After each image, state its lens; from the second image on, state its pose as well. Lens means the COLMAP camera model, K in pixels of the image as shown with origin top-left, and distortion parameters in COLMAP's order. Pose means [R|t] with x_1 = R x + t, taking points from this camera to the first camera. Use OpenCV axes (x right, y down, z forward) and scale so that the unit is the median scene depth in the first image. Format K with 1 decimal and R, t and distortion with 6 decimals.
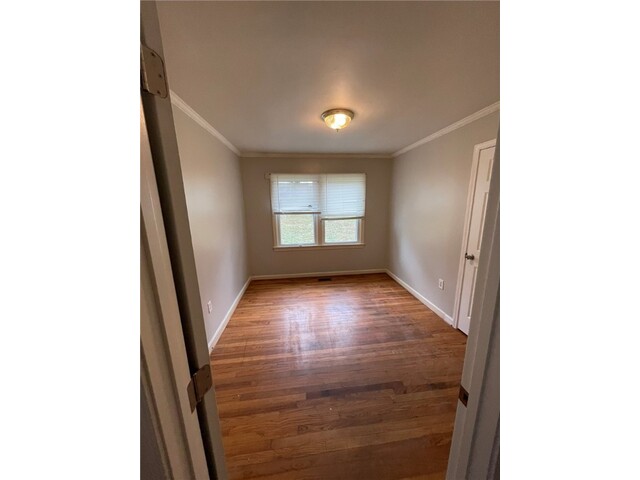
lens RADIAL K [[193.8, 0, 320.0], [0, 193.8, 240.0], [0, 0, 1]] dist [0.000427, 0.000020]
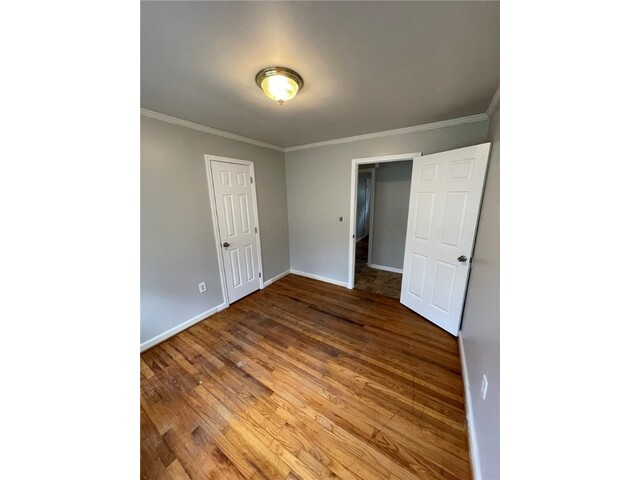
lens RADIAL K [[193.8, 0, 320.0], [0, 193.8, 240.0], [0, 0, 1]] dist [0.000427, 0.000020]
pose [[-0.784299, -0.113543, 0.609904, -0.468182], [0.146921, 0.921148, 0.360418, -0.297402], [-0.602734, 0.372283, -0.705774, 1.450051]]
